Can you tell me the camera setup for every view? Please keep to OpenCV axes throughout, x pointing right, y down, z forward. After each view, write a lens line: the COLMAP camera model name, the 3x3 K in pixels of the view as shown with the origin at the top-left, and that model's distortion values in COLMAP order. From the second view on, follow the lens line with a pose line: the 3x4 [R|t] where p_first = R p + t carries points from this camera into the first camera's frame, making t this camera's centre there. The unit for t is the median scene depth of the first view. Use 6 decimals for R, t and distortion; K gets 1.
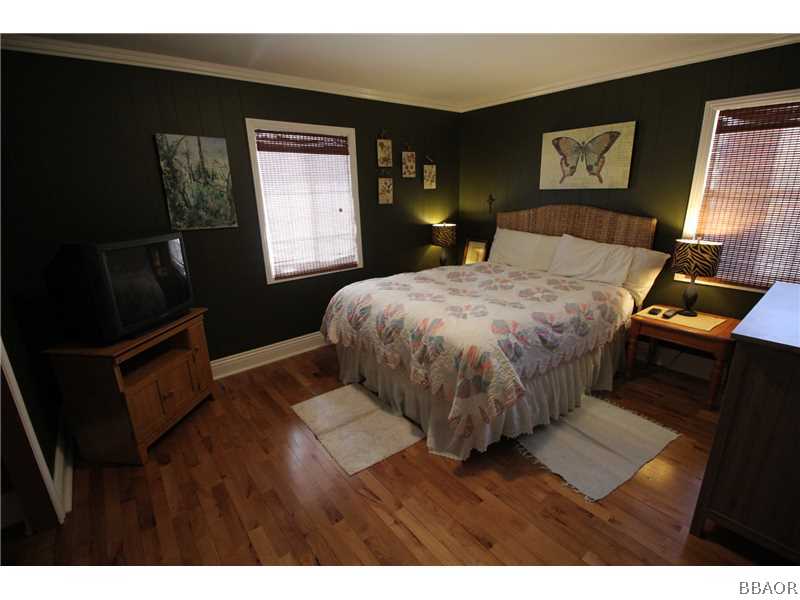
lens RADIAL K [[372.9, 0, 402.2], [0, 372.9, 299.1], [0, 0, 1]] dist [-0.007790, -0.007242]
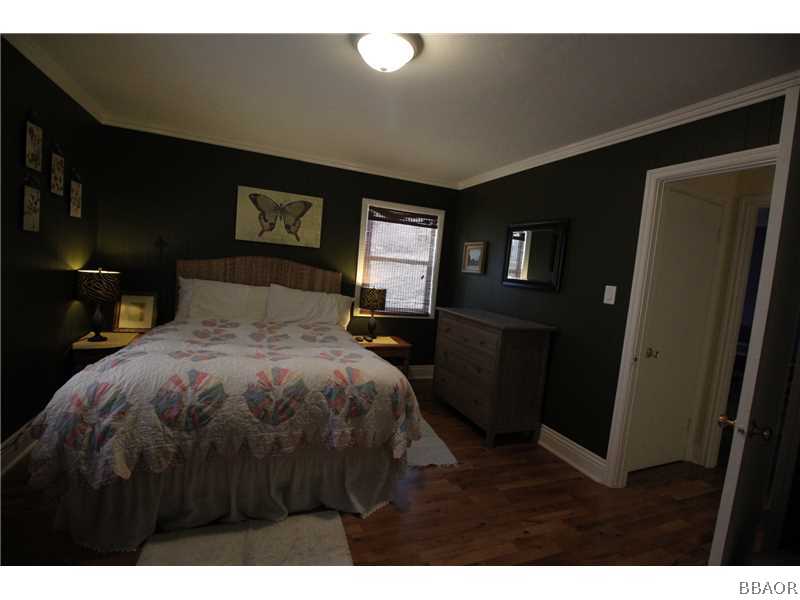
lens RADIAL K [[372.9, 0, 401.1], [0, 372.9, 297.2], [0, 0, 1]] dist [-0.007790, -0.007242]
pose [[0.286238, -0.025056, 0.957831, -0.507904], [0.177650, 0.983714, -0.027356, -0.047744], [-0.941546, 0.177989, 0.286027, 0.386520]]
